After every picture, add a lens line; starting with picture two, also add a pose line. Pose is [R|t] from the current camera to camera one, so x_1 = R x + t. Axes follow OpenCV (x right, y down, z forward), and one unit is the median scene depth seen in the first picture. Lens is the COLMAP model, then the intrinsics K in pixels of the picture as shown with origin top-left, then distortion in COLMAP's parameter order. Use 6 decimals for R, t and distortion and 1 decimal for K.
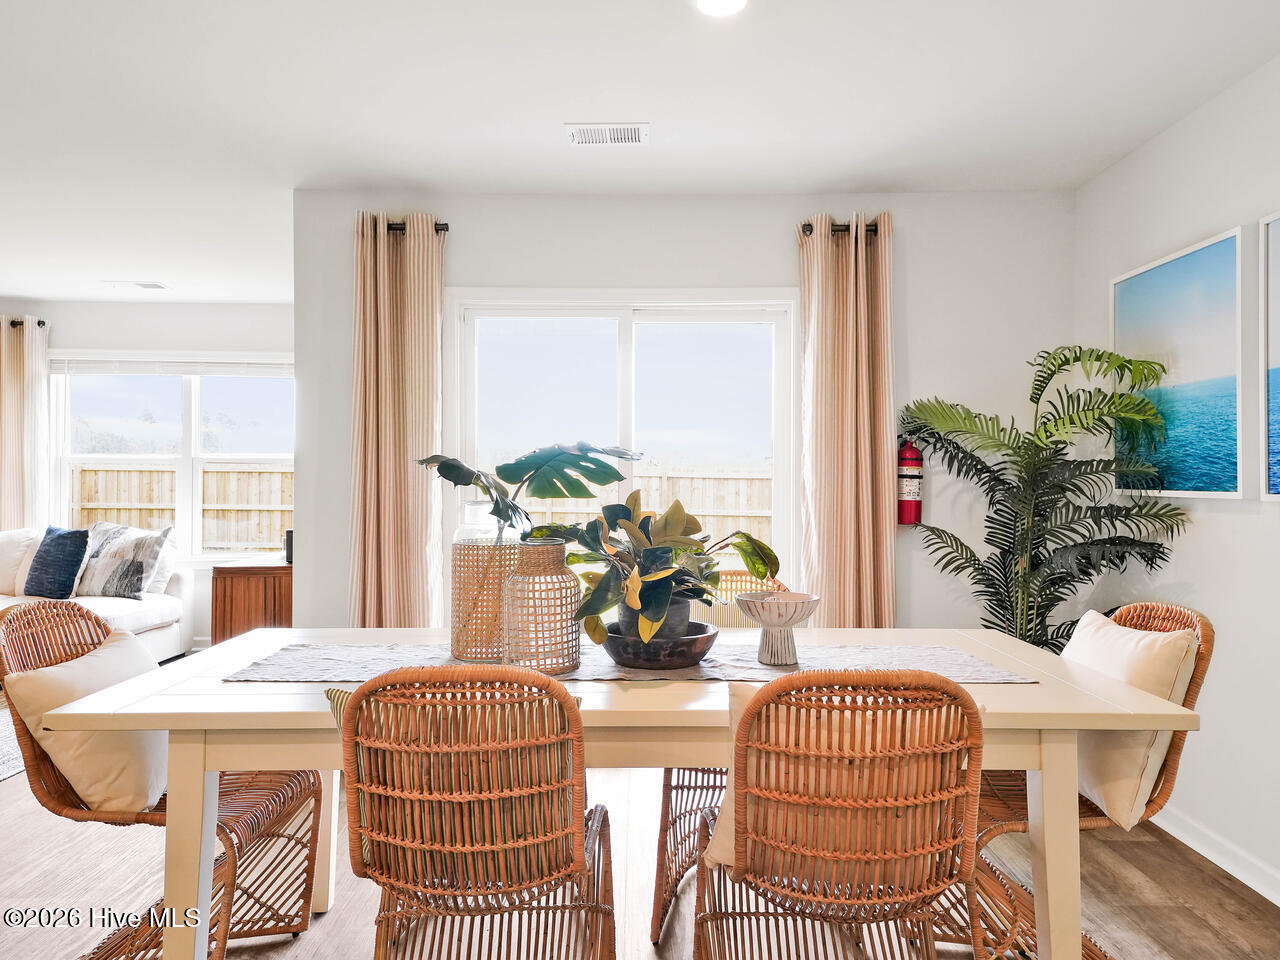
lens RADIAL K [[881.5, 0, 624.0], [0, 881.5, 472.5], [0, 0, 1]] dist [0.079198, 0.000632]
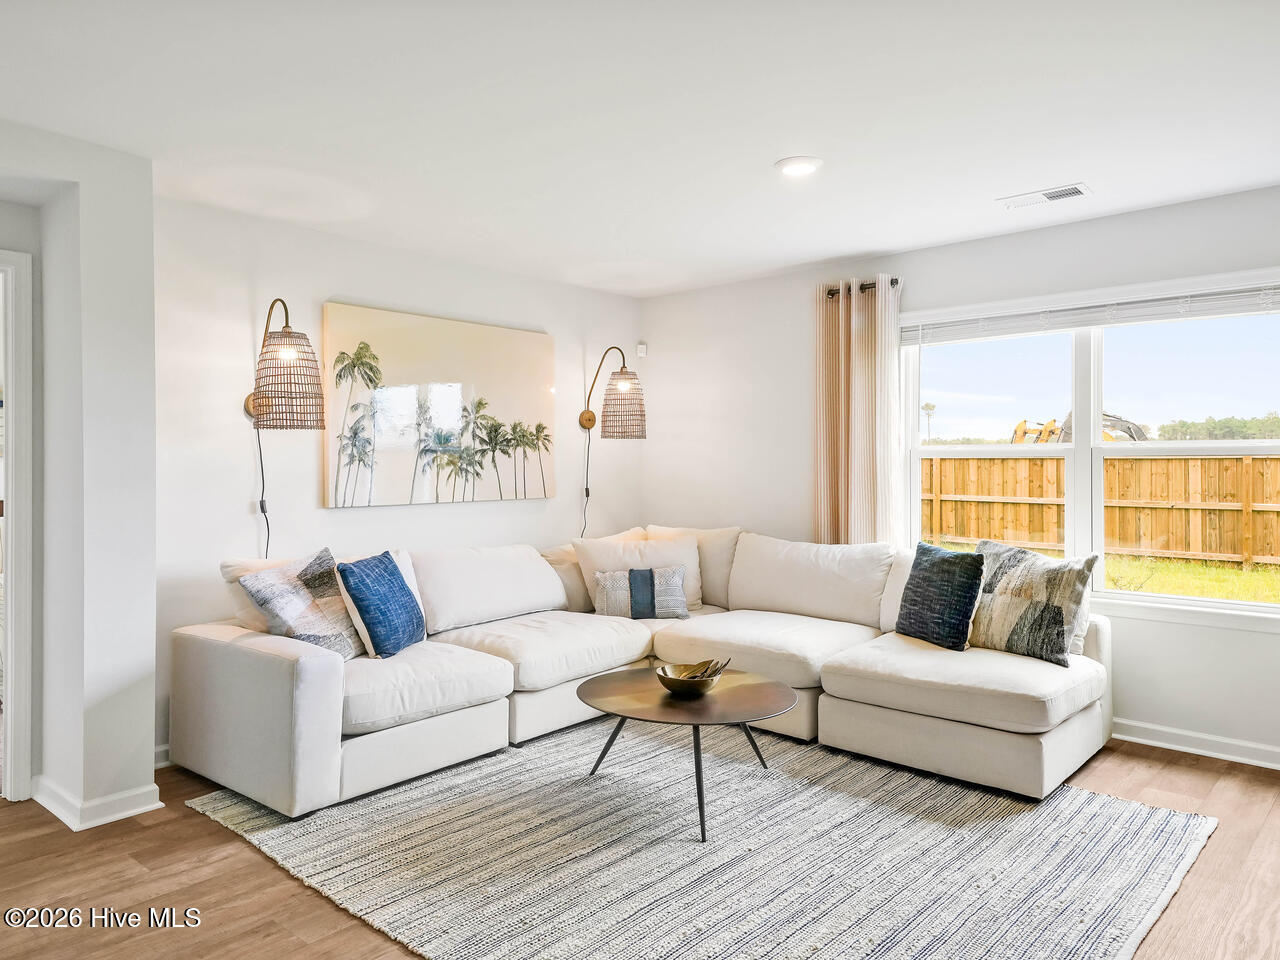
lens RADIAL K [[881.5, 0, 624.0], [0, 881.5, 472.5], [0, 0, 1]] dist [0.079198, 0.000632]
pose [[0.758204, 0.000834, -0.652017, -0.333906], [0.012225, 0.999805, 0.015494, -0.014383], [0.651903, -0.019718, 0.758046, 0.276481]]
